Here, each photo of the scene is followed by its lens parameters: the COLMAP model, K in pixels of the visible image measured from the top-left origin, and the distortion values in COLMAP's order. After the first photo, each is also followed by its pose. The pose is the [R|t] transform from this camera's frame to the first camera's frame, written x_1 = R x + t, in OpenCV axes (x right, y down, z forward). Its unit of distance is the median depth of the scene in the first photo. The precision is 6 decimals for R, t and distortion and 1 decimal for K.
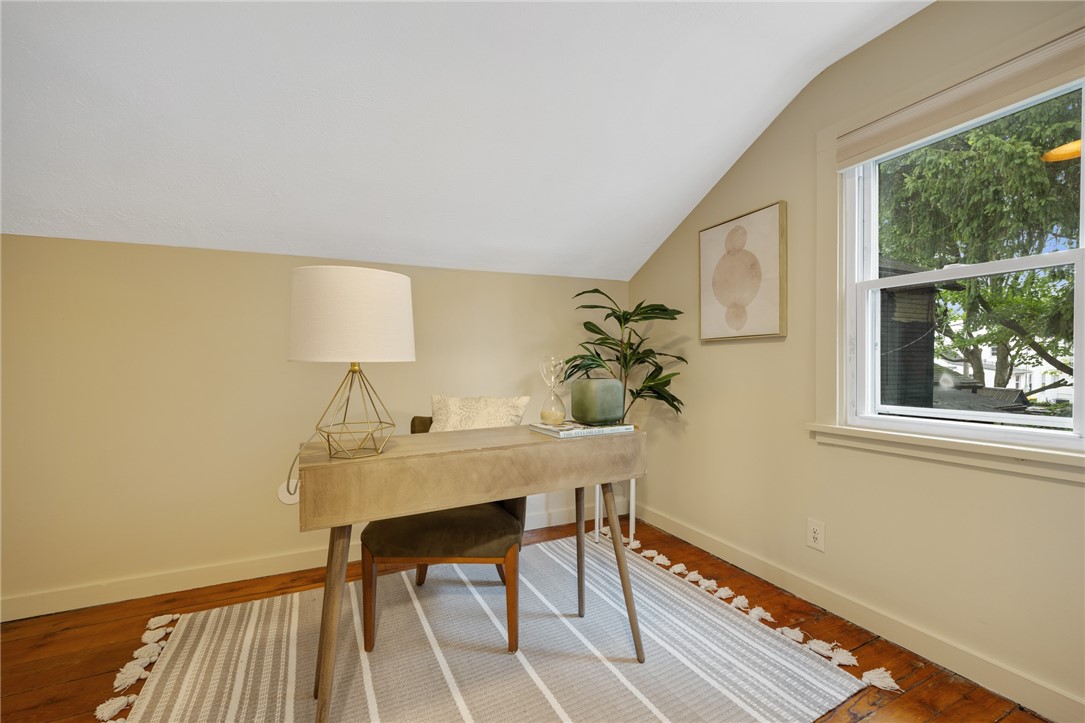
lens RADIAL K [[450.5, 0, 540.7], [0, 450.5, 364.8], [0, 0, 1]] dist [0.000392, -0.000595]
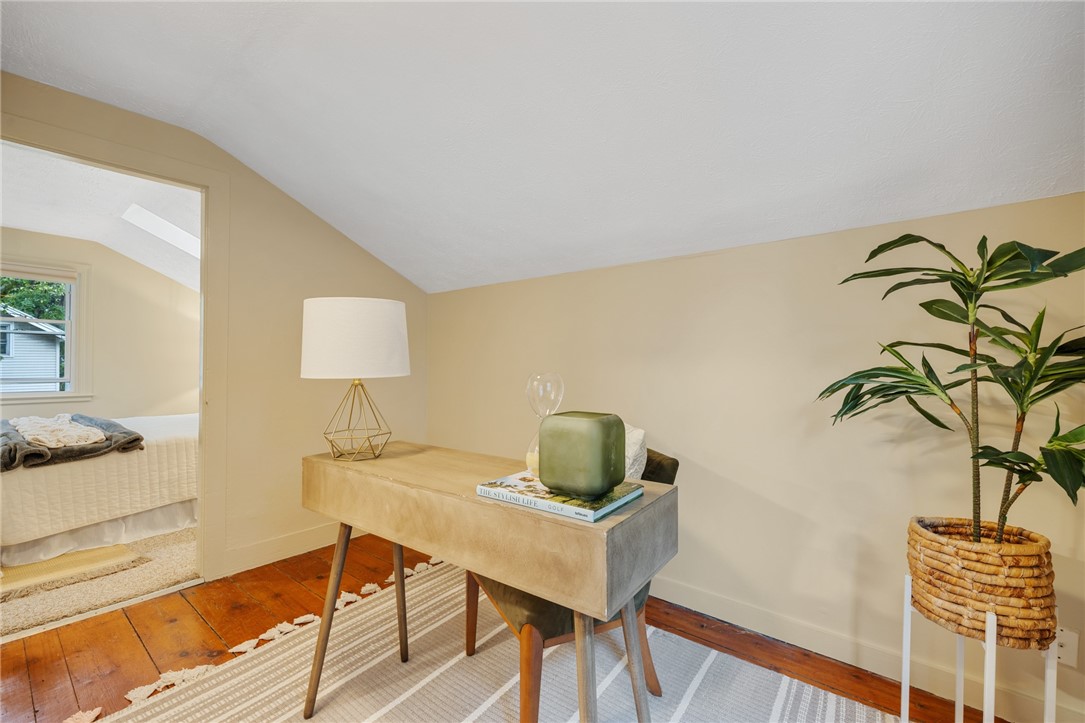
lens RADIAL K [[450.5, 0, 541.2], [0, 450.5, 361.3], [0, 0, 1]] dist [0.000392, -0.000595]
pose [[0.448918, 0.003361, -0.893567, 0.698338], [-0.013337, 0.999907, -0.002940, -0.041485], [0.893474, 0.013238, 0.448921, 0.760545]]
